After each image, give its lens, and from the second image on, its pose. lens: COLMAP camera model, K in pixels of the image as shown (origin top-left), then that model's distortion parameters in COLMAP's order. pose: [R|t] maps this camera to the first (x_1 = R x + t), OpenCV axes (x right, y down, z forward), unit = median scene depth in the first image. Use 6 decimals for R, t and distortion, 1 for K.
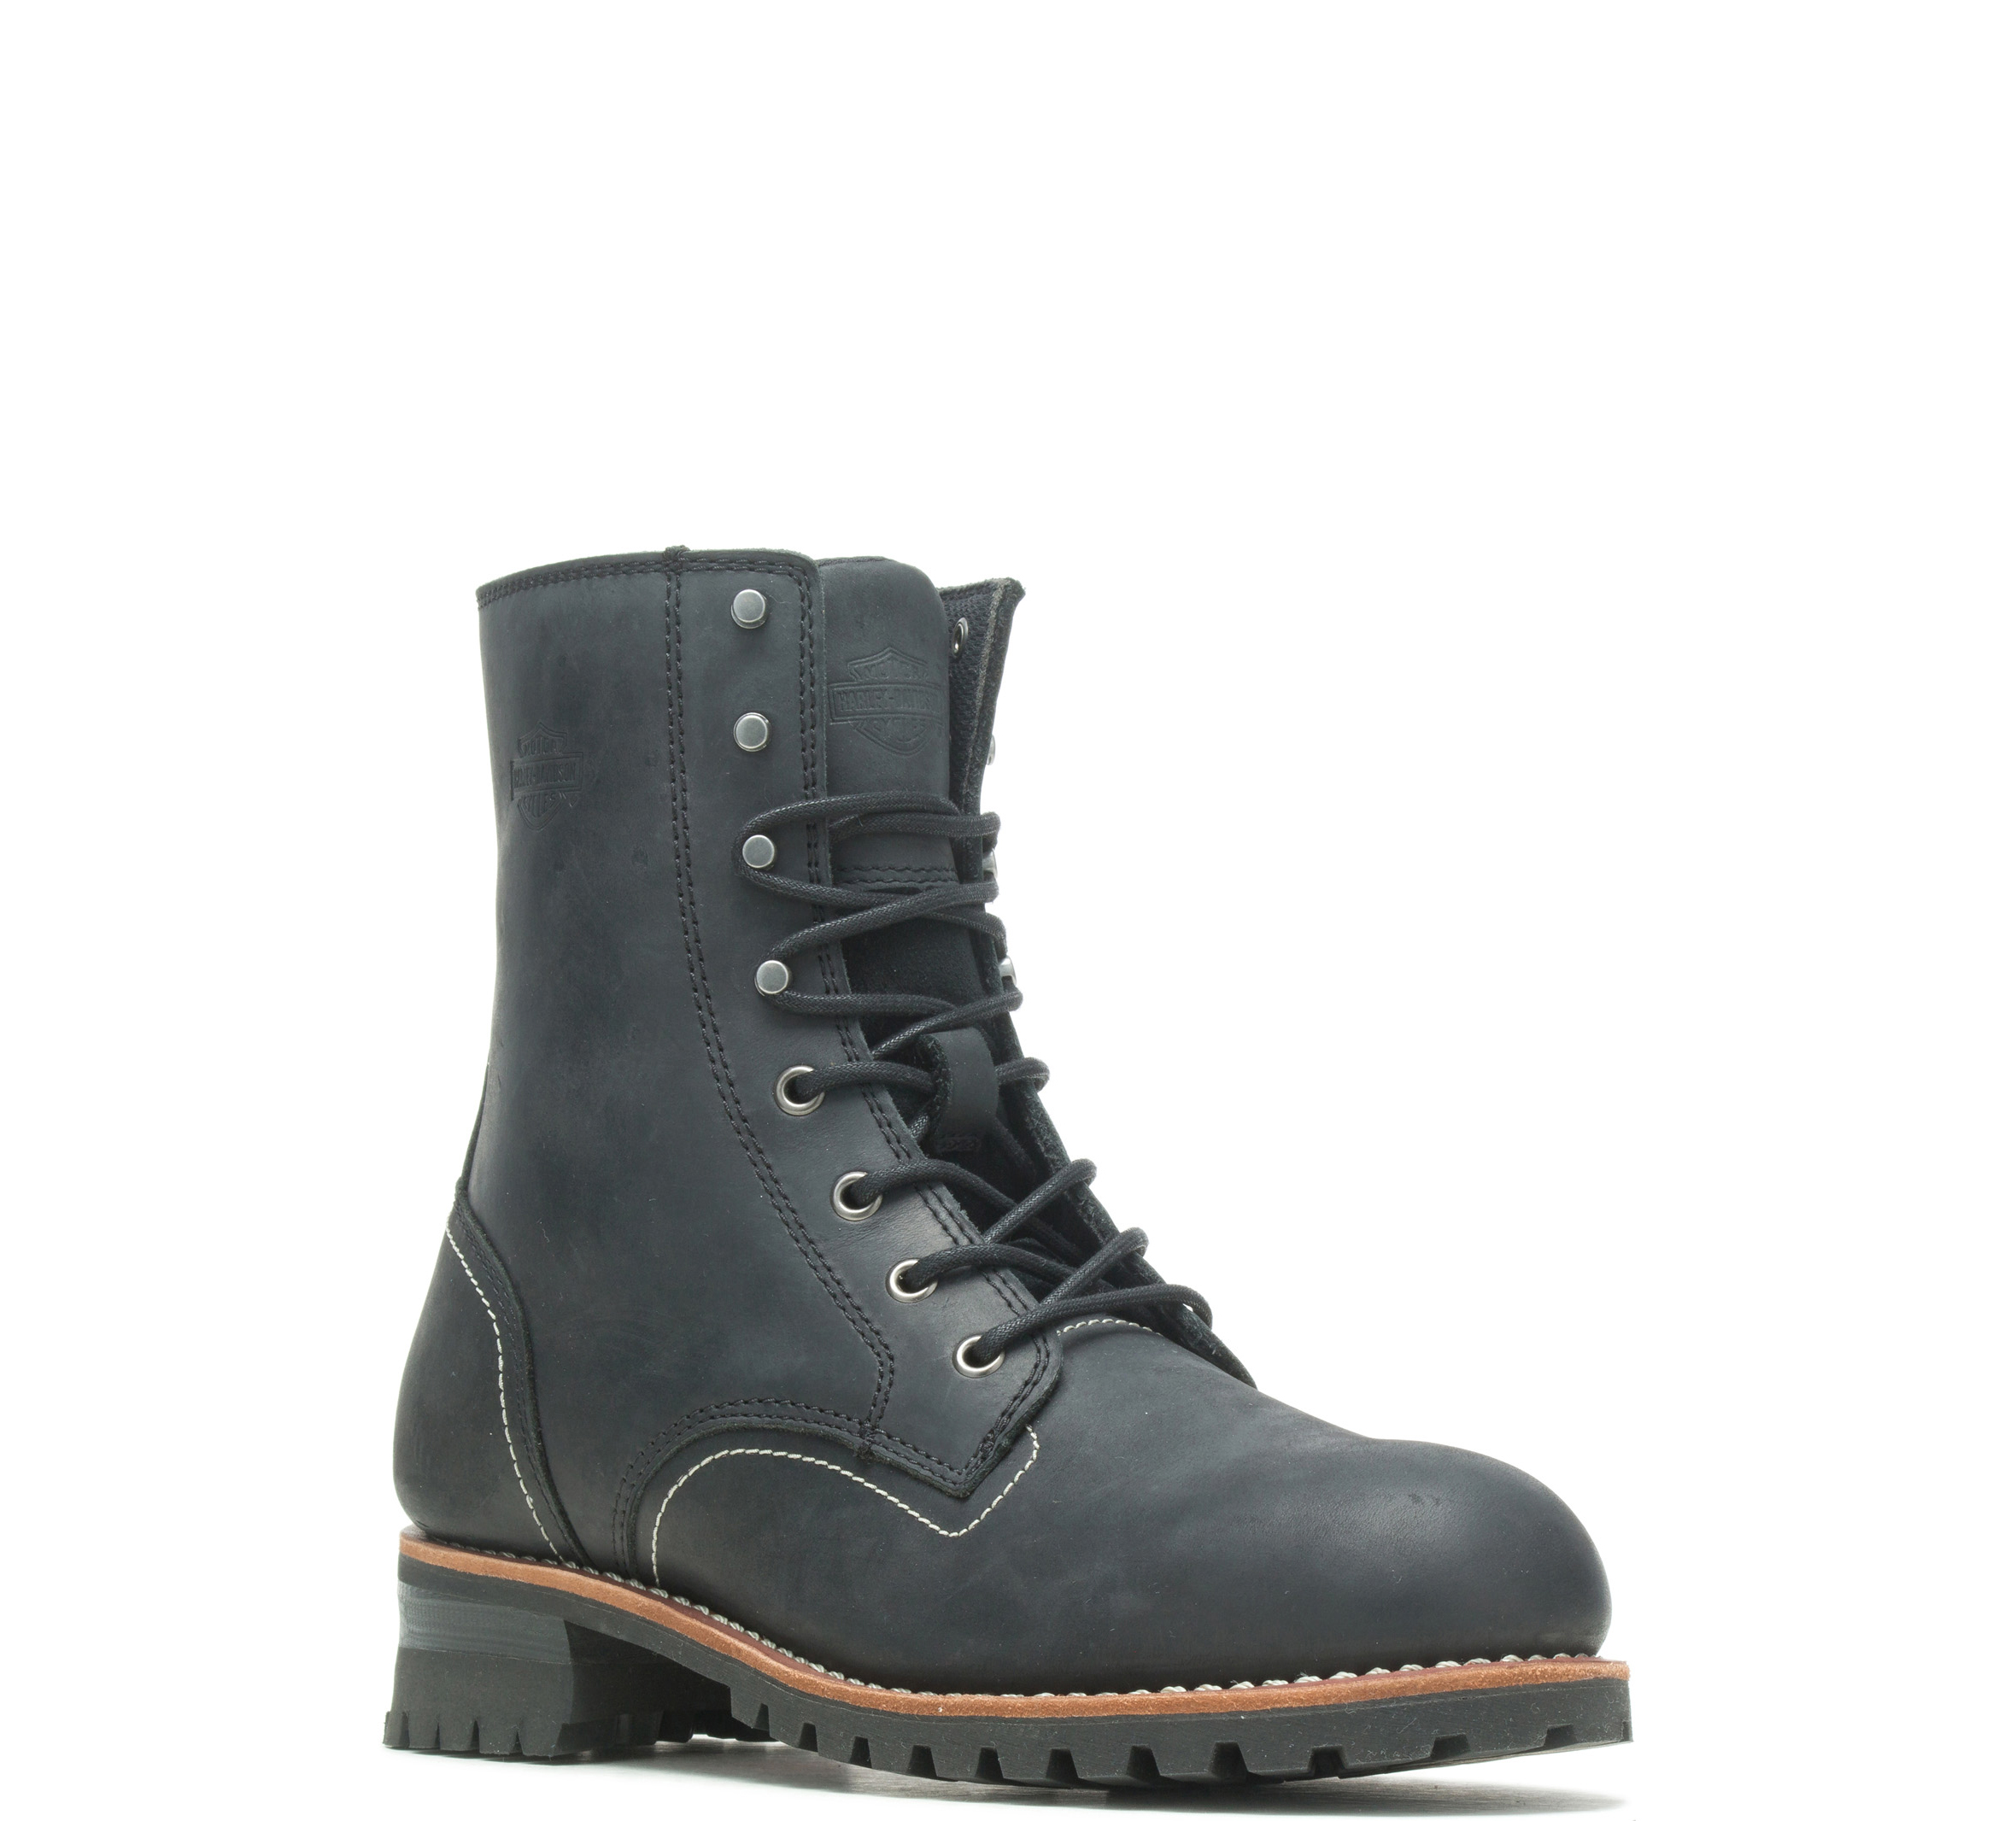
lens RADIAL K [[7620.2, 0, 1008.0], [0, 7620.2, 910.5], [0, 0, 1]] dist [-0.024180, -4.346552]
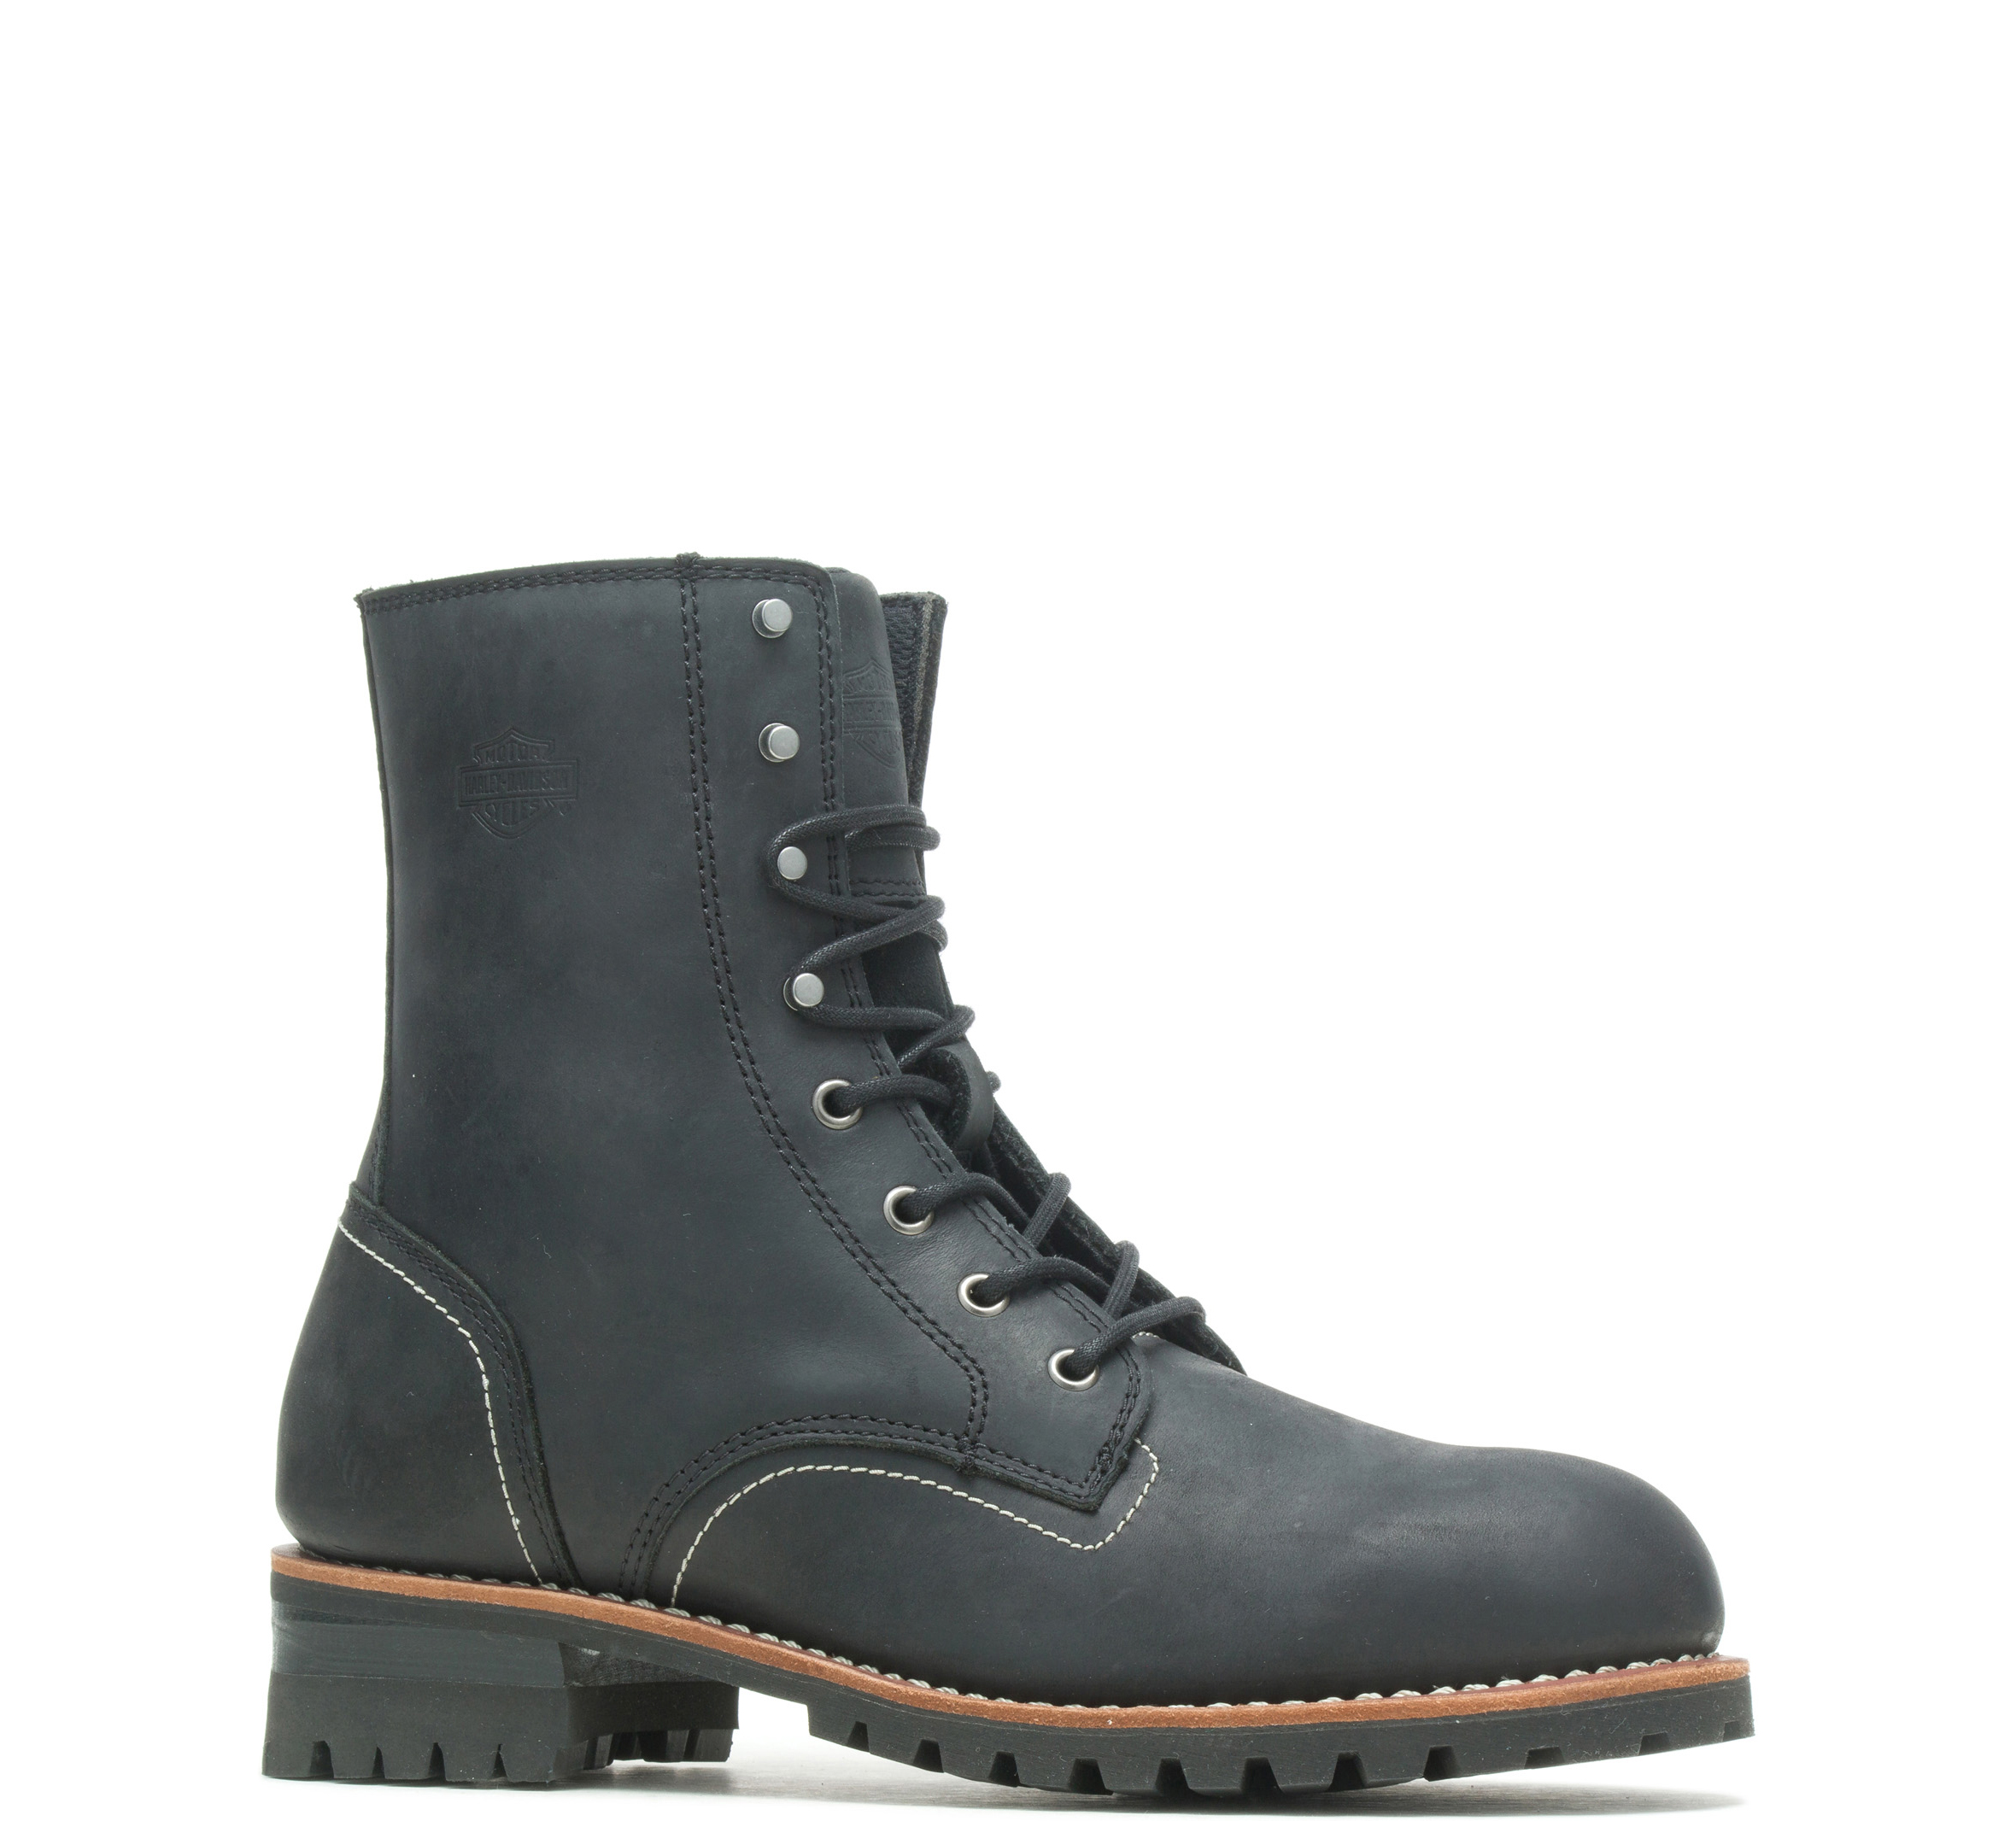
lens RADIAL K [[7620.2, 0, 1008.0], [0, 7620.2, 910.5], [0, 0, 1]] dist [-0.024180, -4.346552]
pose [[0.952899, 0.009856, 0.303128, -0.306336], [-0.008863, 0.999950, -0.004652, 0.002806], [-0.303158, 0.001746, 0.952939, 0.046519]]
